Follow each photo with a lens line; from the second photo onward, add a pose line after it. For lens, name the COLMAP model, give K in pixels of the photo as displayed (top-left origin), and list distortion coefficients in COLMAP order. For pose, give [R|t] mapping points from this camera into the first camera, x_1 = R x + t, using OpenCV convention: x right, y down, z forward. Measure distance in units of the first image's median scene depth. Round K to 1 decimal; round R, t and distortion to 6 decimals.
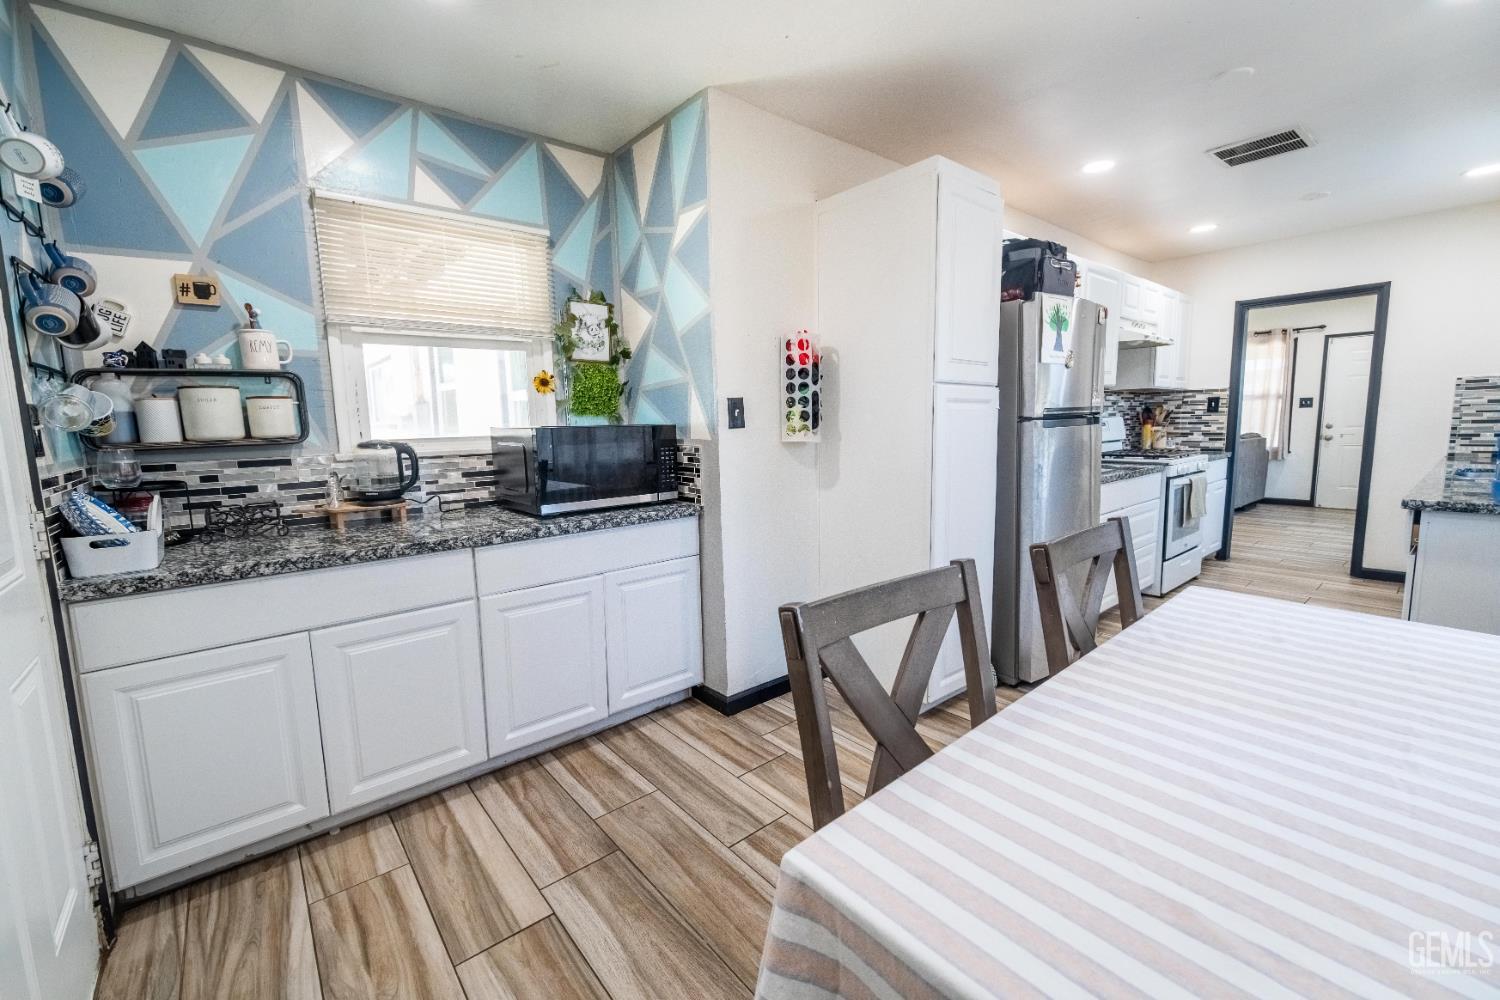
lens RADIAL K [[622.1, 0, 761.2], [0, 622.1, 495.4], [0, 0, 1]] dist [-0.003996, 0.000746]
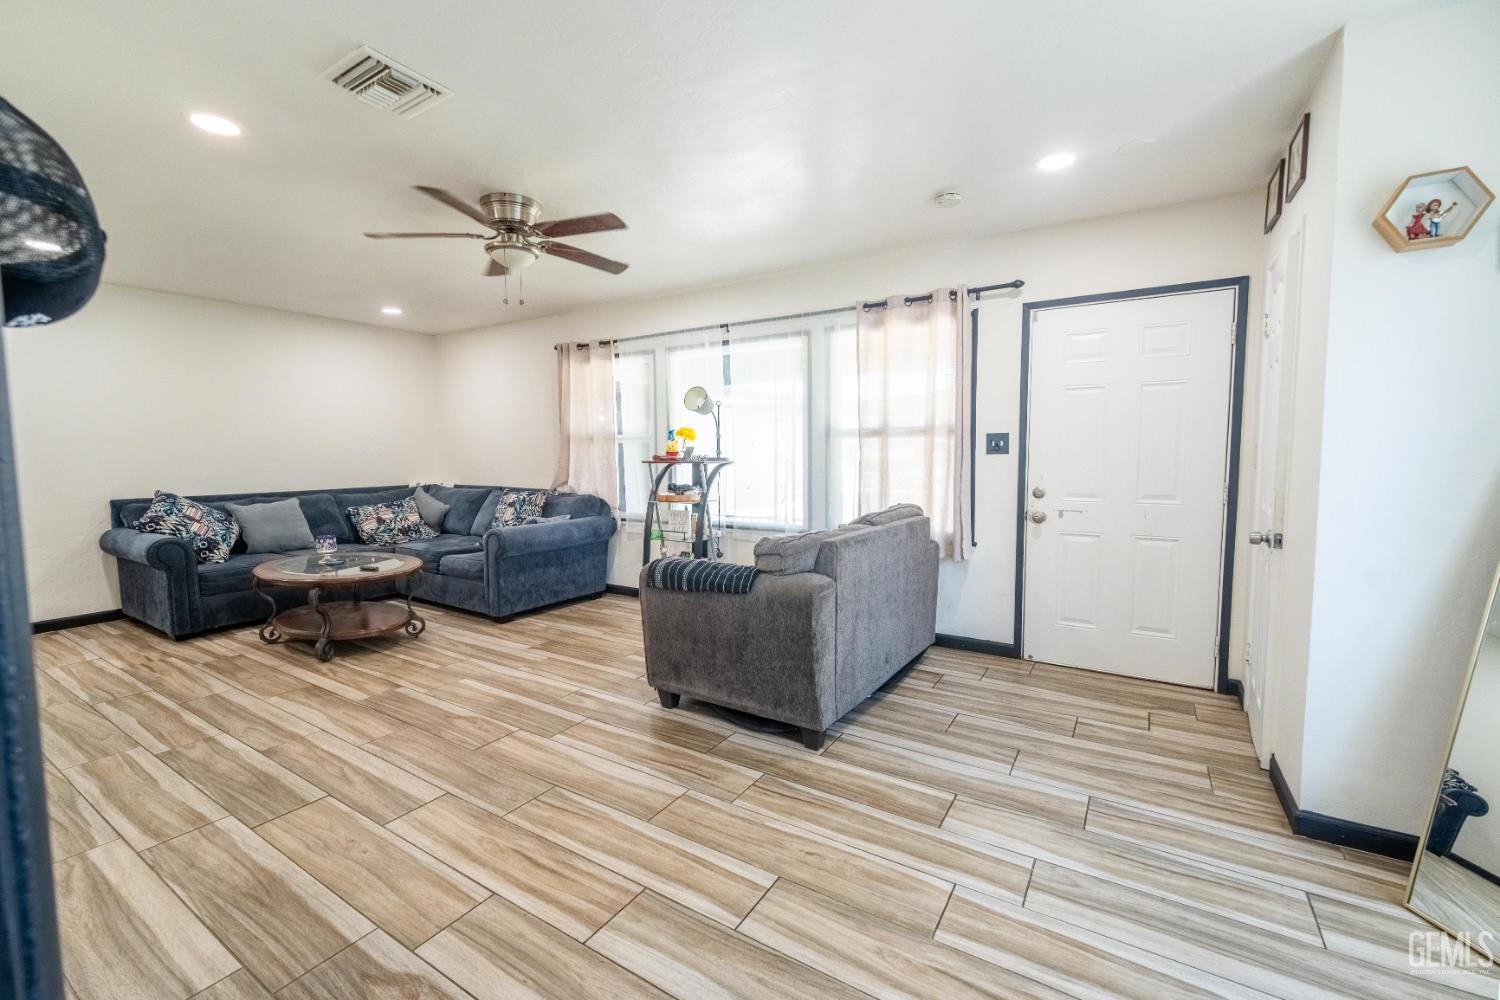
lens RADIAL K [[622.1, 0, 740.0], [0, 622.1, 493.6], [0, 0, 1]] dist [-0.003996, 0.000746]
pose [[0.958070, -0.002841, 0.286520, 0.840944], [0.019003, 0.998379, -0.053645, -0.135738], [-0.285904, 0.056841, 0.956571, 0.916301]]
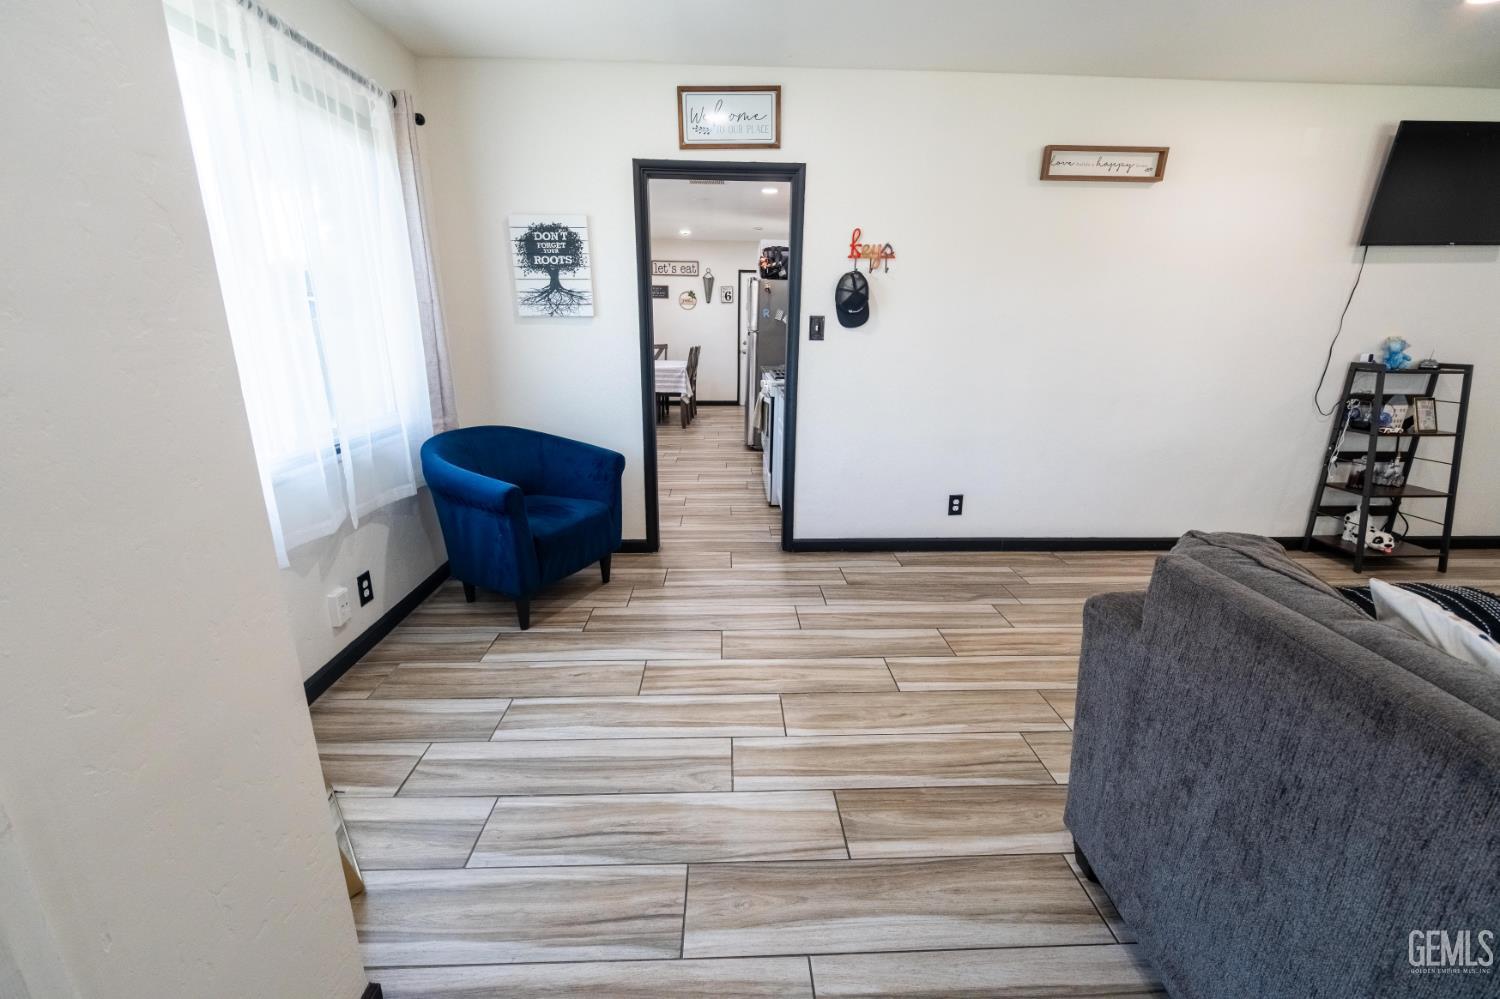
lens RADIAL K [[622.1, 0, 747.3], [0, 622.1, 504.6], [0, 0, 1]] dist [-0.003996, 0.000746]
pose [[-0.620366, 0.236574, -0.747782, 1.352201], [-0.094734, 0.923842, 0.370866, -0.216782], [0.778570, 0.300913, -0.550709, 1.400712]]
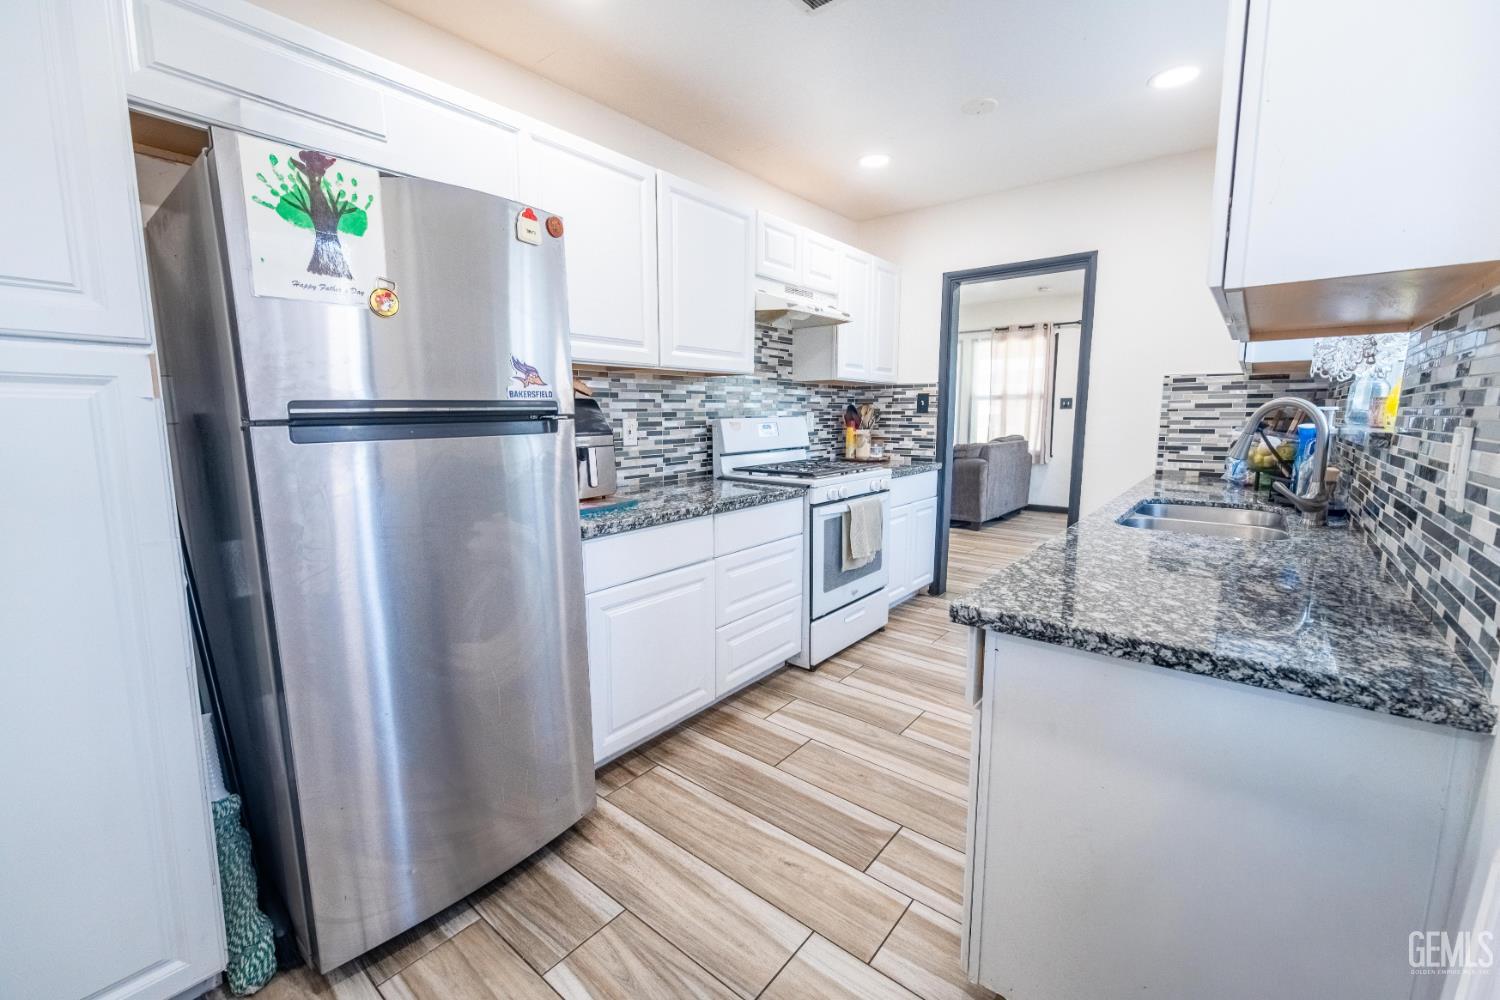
lens RADIAL K [[622.1, 0, 753.9], [0, 622.1, 500.8], [0, 0, 1]] dist [-0.003996, 0.000746]
pose [[0.982033, -0.009077, 0.188490, 0.365170], [0.004983, 0.999741, 0.022184, -0.039838], [-0.188643, -0.020846, 0.981824, 0.253393]]
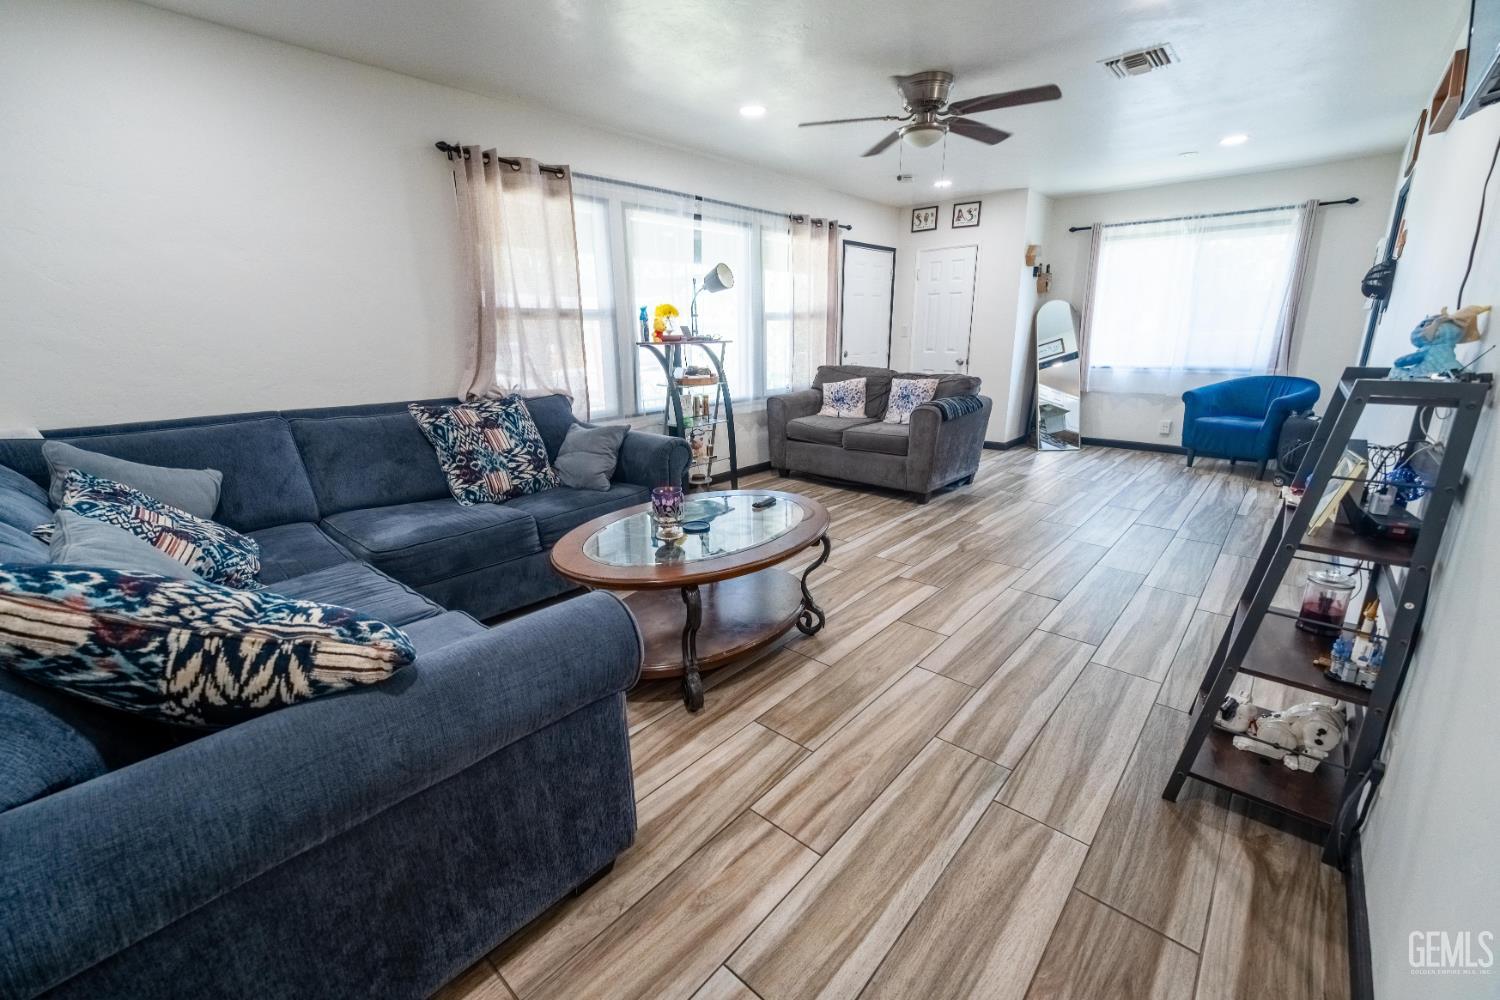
lens RADIAL K [[622.1, 0, 745.8], [0, 622.1, 502.5], [0, 0, 1]] dist [-0.003996, 0.000746]
pose [[-0.129302, -0.239161, 0.962332, 0.095961], [0.136809, 0.956896, 0.256192, -0.232609], [-0.982122, 0.164782, -0.091010, 1.880071]]
